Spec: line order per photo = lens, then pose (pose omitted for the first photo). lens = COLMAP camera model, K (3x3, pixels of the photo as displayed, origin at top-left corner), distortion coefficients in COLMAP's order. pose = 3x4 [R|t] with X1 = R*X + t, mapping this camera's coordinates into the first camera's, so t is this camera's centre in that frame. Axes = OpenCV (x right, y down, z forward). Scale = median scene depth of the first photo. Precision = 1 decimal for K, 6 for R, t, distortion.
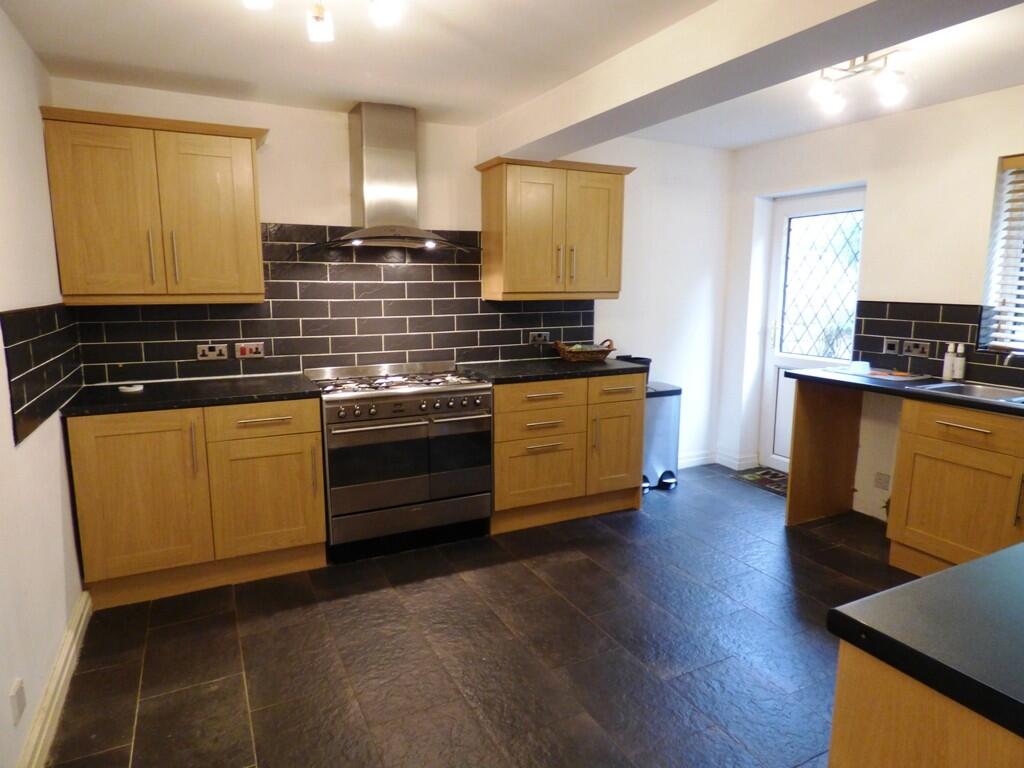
lens RADIAL K [[618.0, 0, 513.8], [0, 618.0, 383.0], [0, 0, 1]] dist [-0.029908, 0.003695]
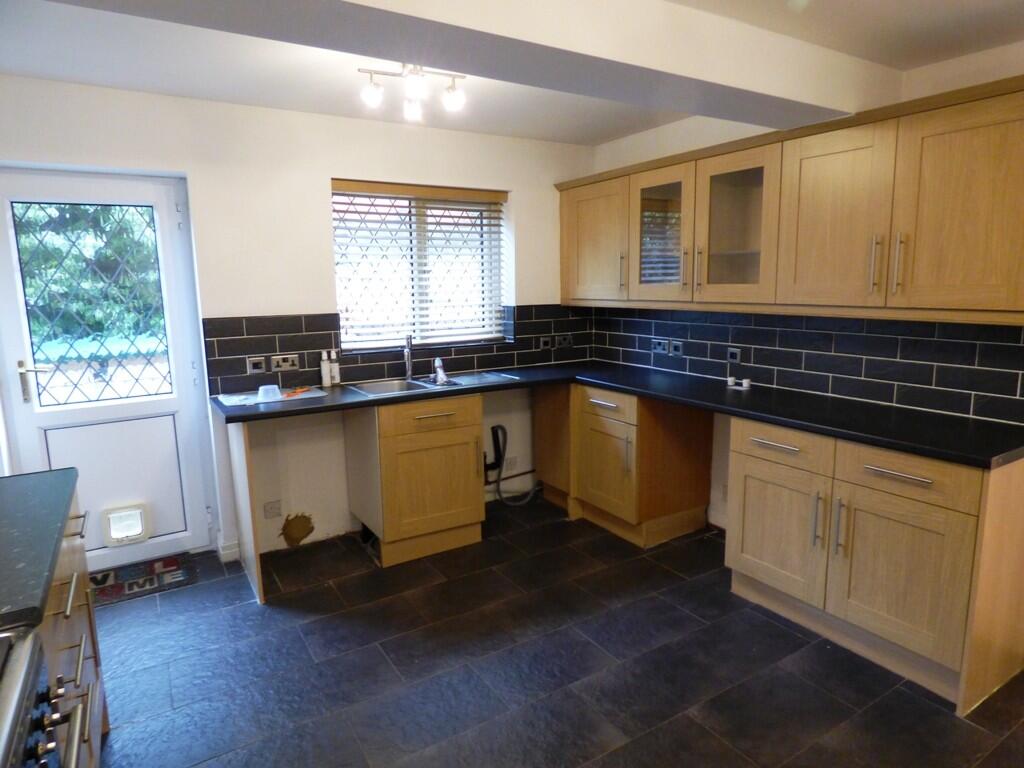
lens RADIAL K [[618.0, 0, 514.9], [0, 618.0, 382.6], [0, 0, 1]] dist [-0.029908, 0.003695]
pose [[-0.106520, -0.164786, 0.980561, -0.352694], [0.174820, 0.967705, 0.181616, -0.144850], [-0.978822, 0.190767, -0.074272, 0.752884]]
